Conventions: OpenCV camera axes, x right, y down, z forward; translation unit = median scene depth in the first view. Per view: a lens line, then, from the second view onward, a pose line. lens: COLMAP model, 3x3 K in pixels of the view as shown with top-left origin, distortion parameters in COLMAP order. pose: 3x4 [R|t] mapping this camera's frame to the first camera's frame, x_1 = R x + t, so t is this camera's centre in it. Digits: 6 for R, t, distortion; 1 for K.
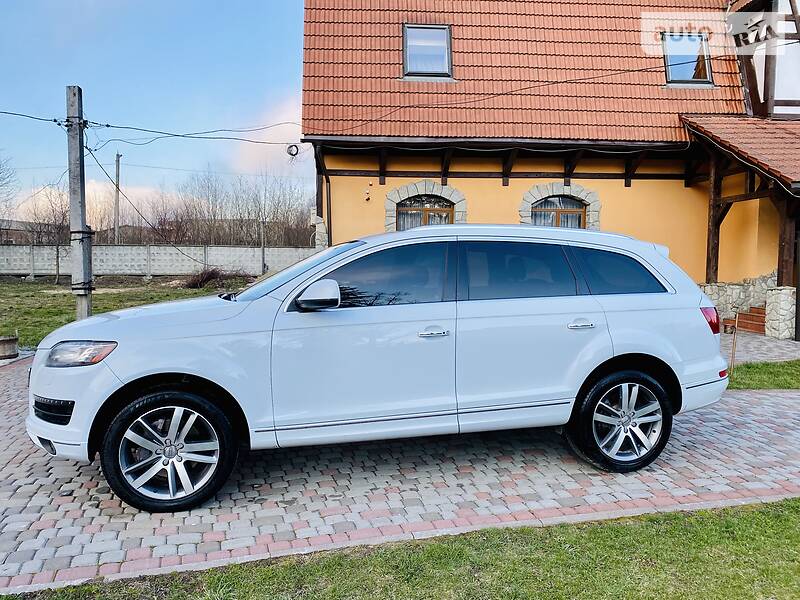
lens RADIAL K [[600.2, 0, 400.3], [0, 600.2, 303.1], [0, 0, 1]] dist [0.009524, -0.005593]
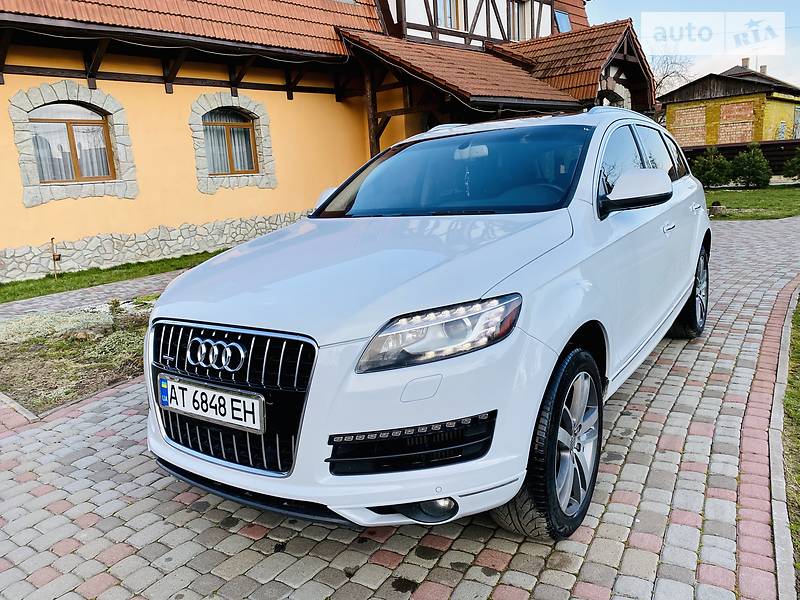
lens RADIAL K [[605.4, 0, 400.0], [0, 605.4, 300.0], [0, 0, 1]] dist [0.010492, -0.002138]
pose [[0.731068, -0.187010, 0.656176, -0.223165], [0.111471, 0.981520, 0.155539, -0.007441], [-0.673137, -0.040565, 0.738404, 0.153159]]
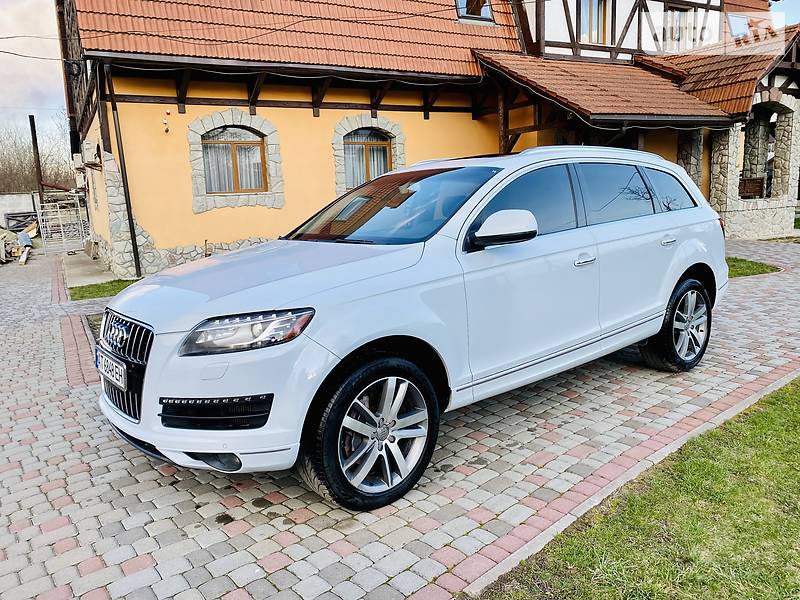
lens RADIAL K [[601.3, 0, 392.3], [0, 601.3, 297.9], [0, 0, 1]] dist [0.017068, -0.008866]
pose [[0.901962, -0.116323, 0.415852, -0.164616], [0.077107, 0.990942, 0.109948, -0.005380], [-0.424875, -0.067104, 0.902762, 0.065231]]
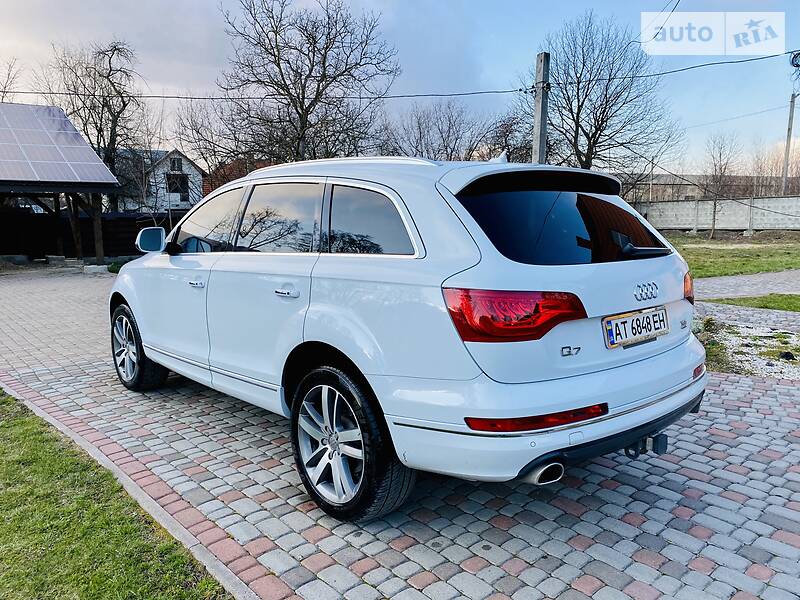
lens RADIAL K [[600.2, 0, 400.3], [0, 600.2, 303.1], [0, 0, 1]] dist [0.009524, -0.005593]
pose [[0.467104, 0.111963, -0.877085, 0.280307], [-0.046783, 0.993691, 0.101933, -0.008504], [0.882964, -0.006581, 0.469395, 0.215656]]
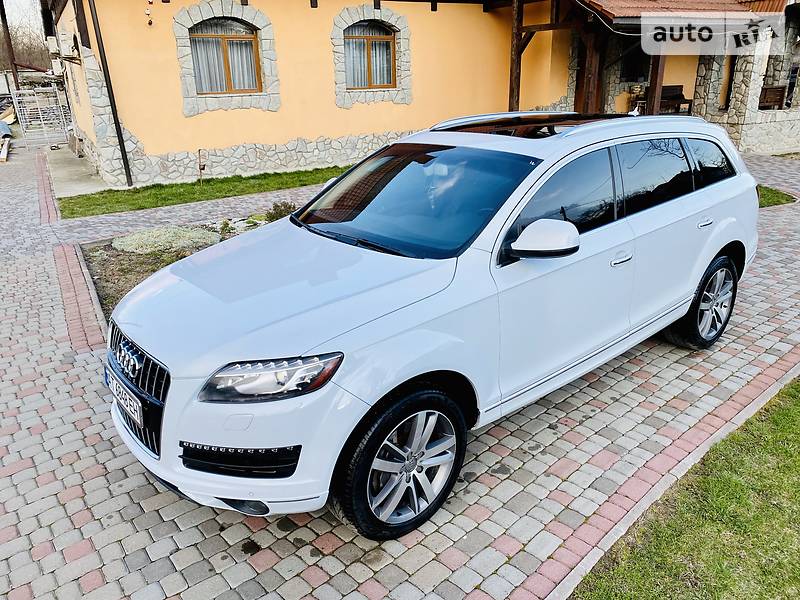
lens RADIAL K [[600.8, 0, 401.3], [0, 600.8, 299.0], [0, 0, 1]] dist [0.013402, -0.003244]
pose [[0.894583, -0.180310, 0.408913, -0.162235], [0.057172, 0.953650, 0.295436, -0.046788], [-0.443230, -0.240914, 0.863428, 0.089819]]
